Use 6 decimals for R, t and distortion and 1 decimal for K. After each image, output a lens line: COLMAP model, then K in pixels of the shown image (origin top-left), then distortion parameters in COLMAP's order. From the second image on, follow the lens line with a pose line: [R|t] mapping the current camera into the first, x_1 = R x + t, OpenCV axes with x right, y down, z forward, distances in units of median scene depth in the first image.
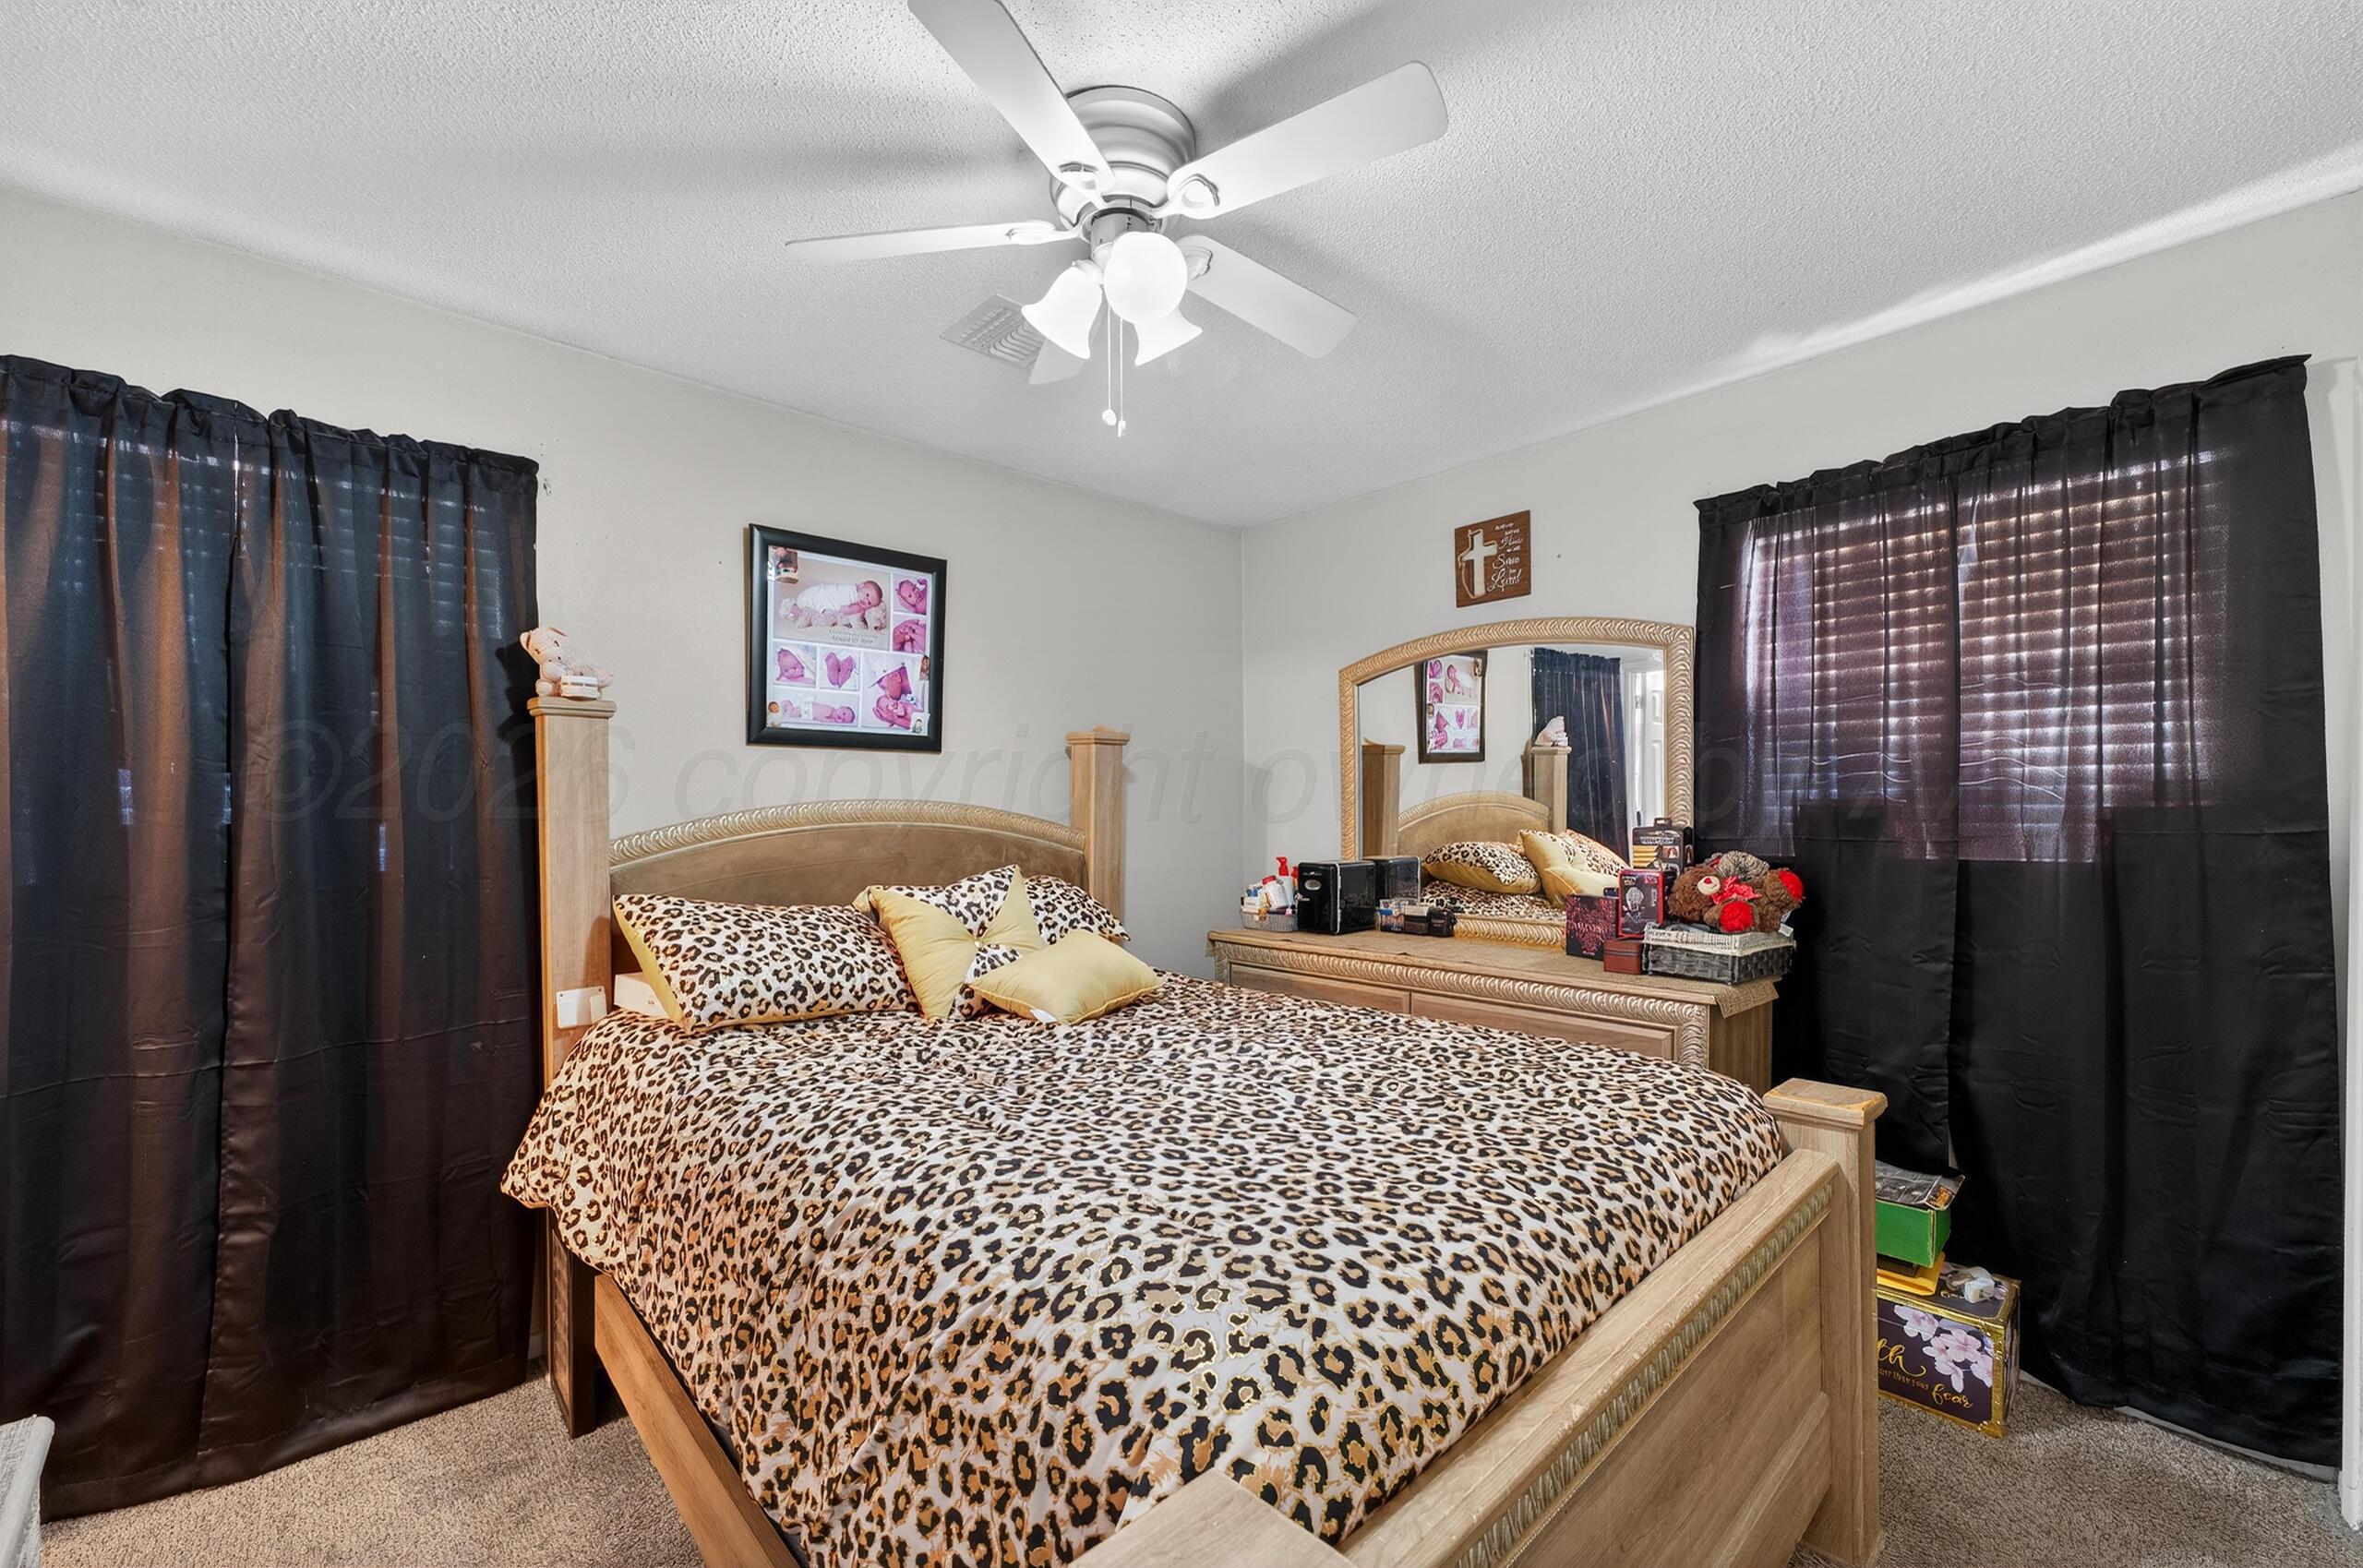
lens RADIAL K [[980.2, 0, 1168.7], [0, 980.2, 796.6], [0, 0, 1]] dist [-0.062622, 0.033728]
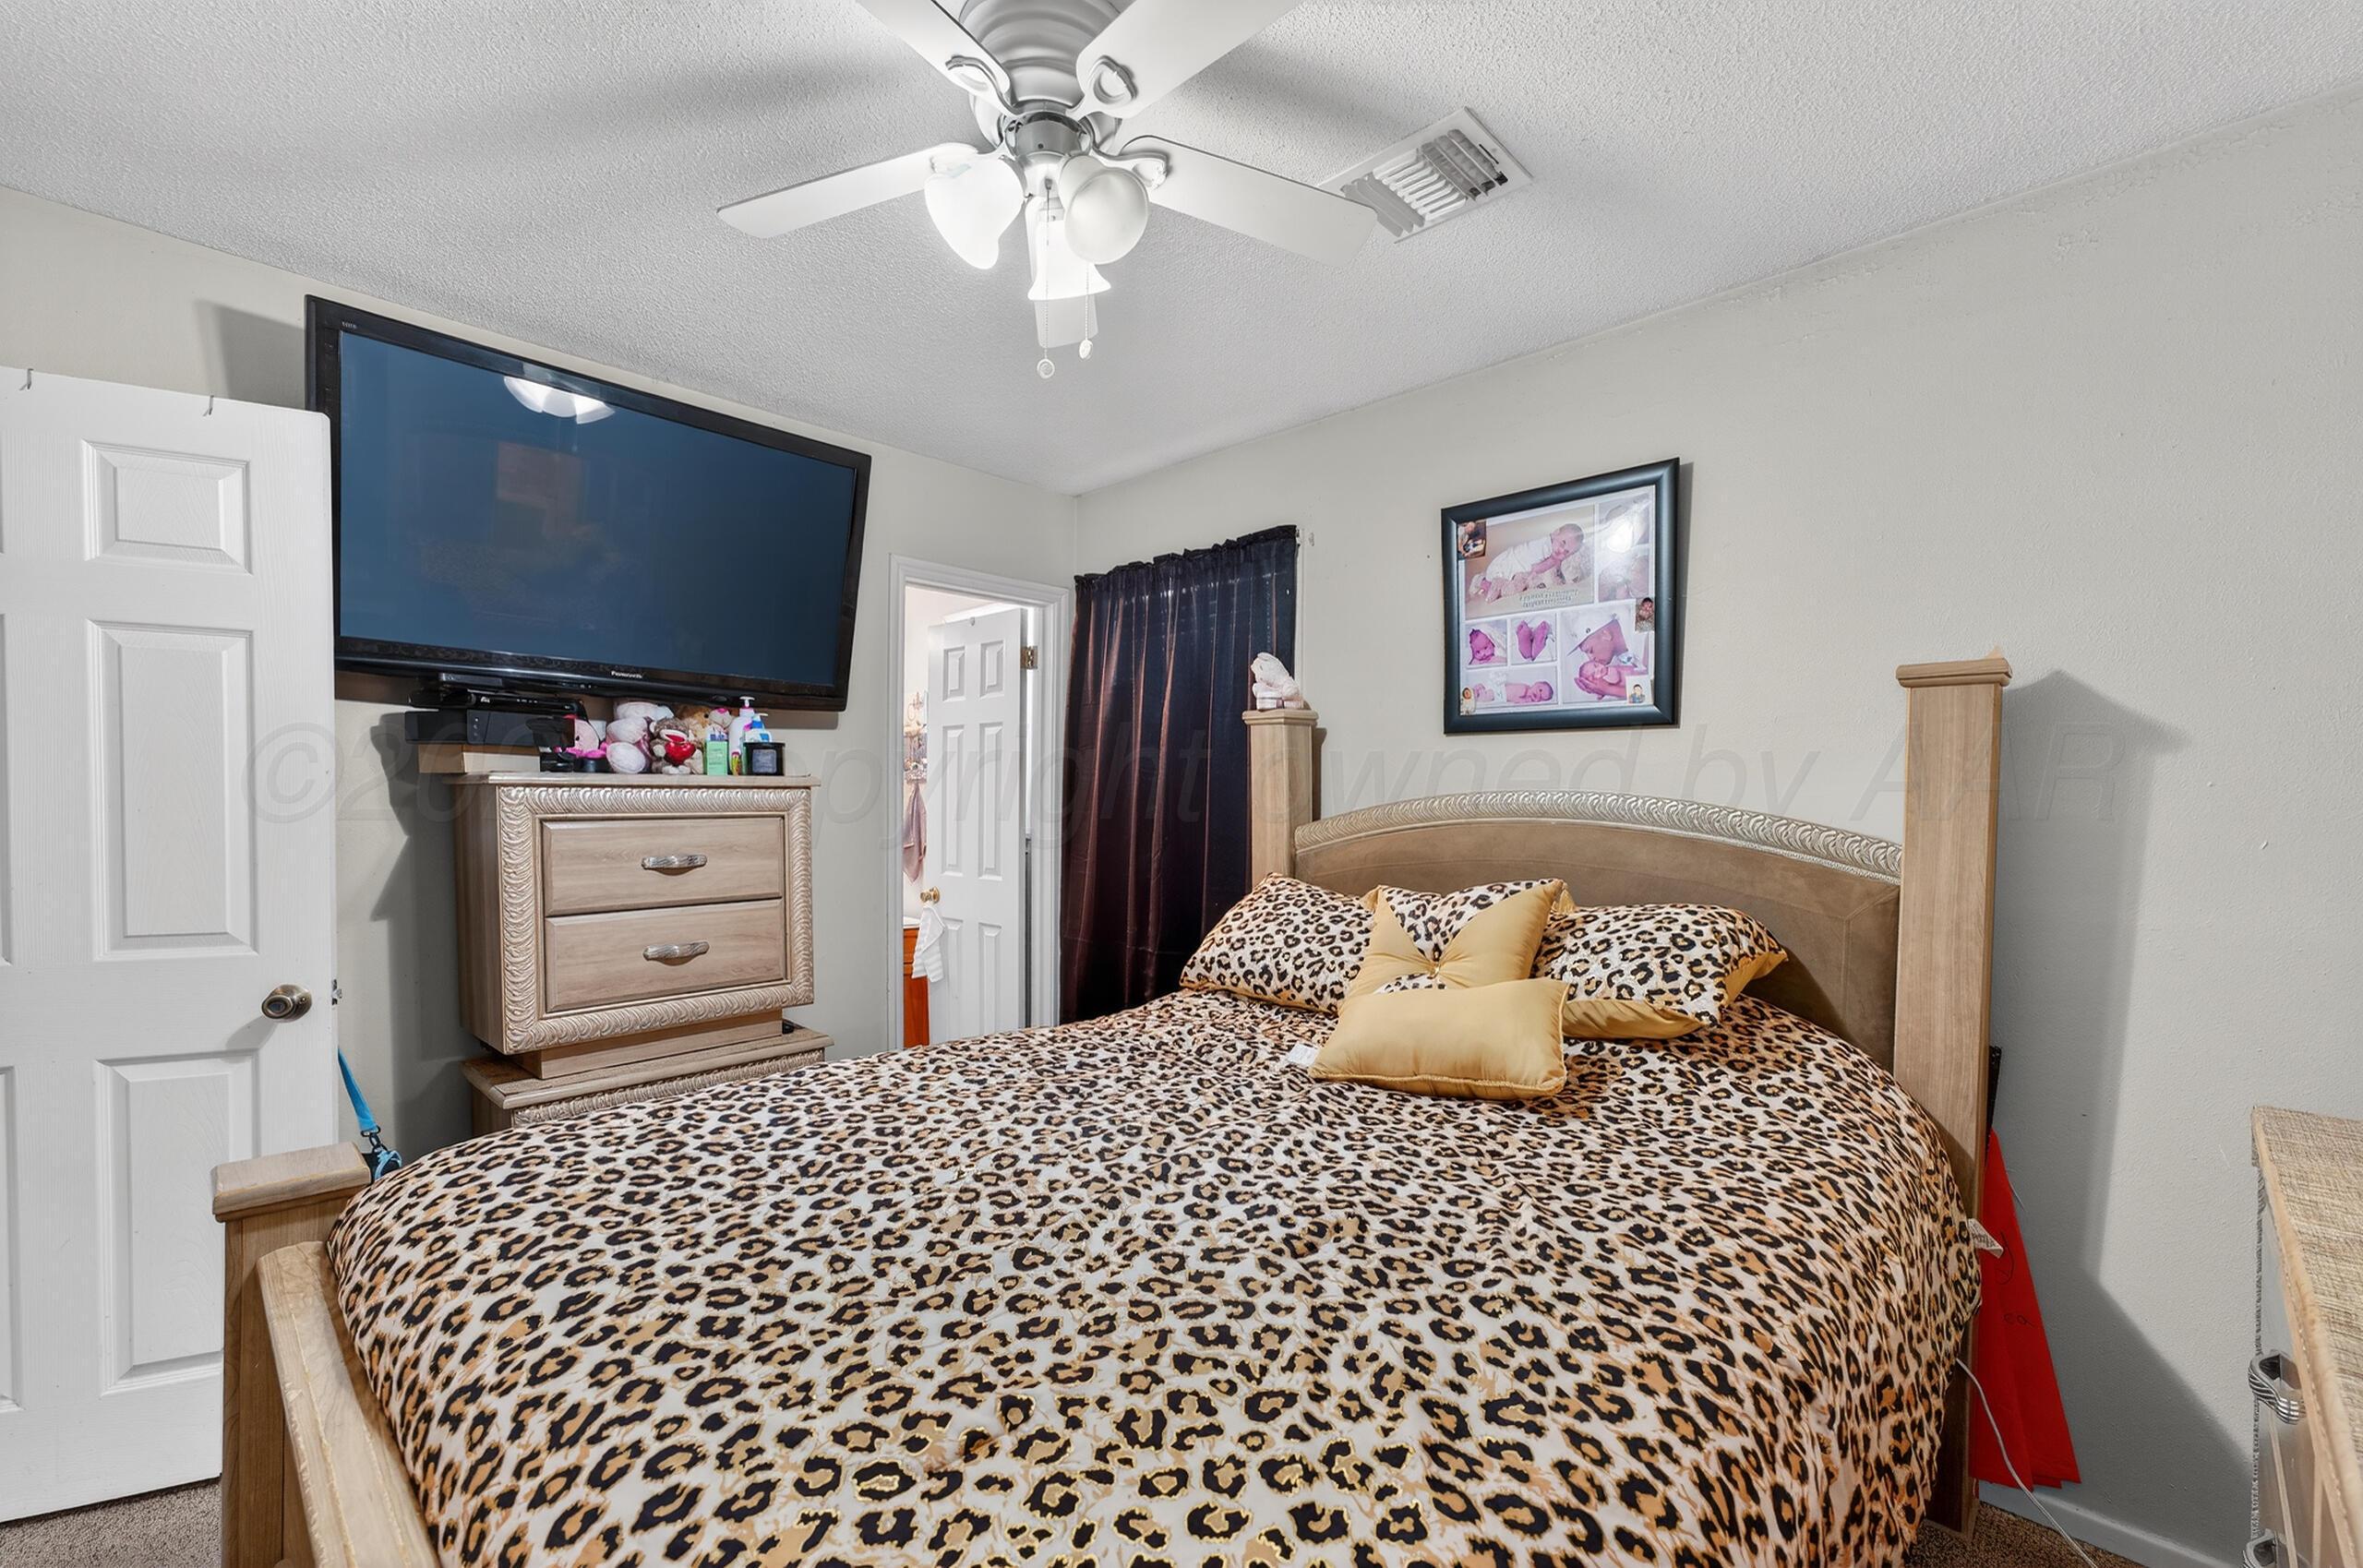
lens RADIAL K [[980.2, 0, 1168.7], [0, 980.2, 796.6], [0, 0, 1]] dist [-0.062622, 0.033728]
pose [[0.074219, -0.002942, -0.997238, 0.522178], [0.003287, 0.999991, -0.002706, 0.009754], [0.997237, -0.003077, 0.074228, 0.651185]]
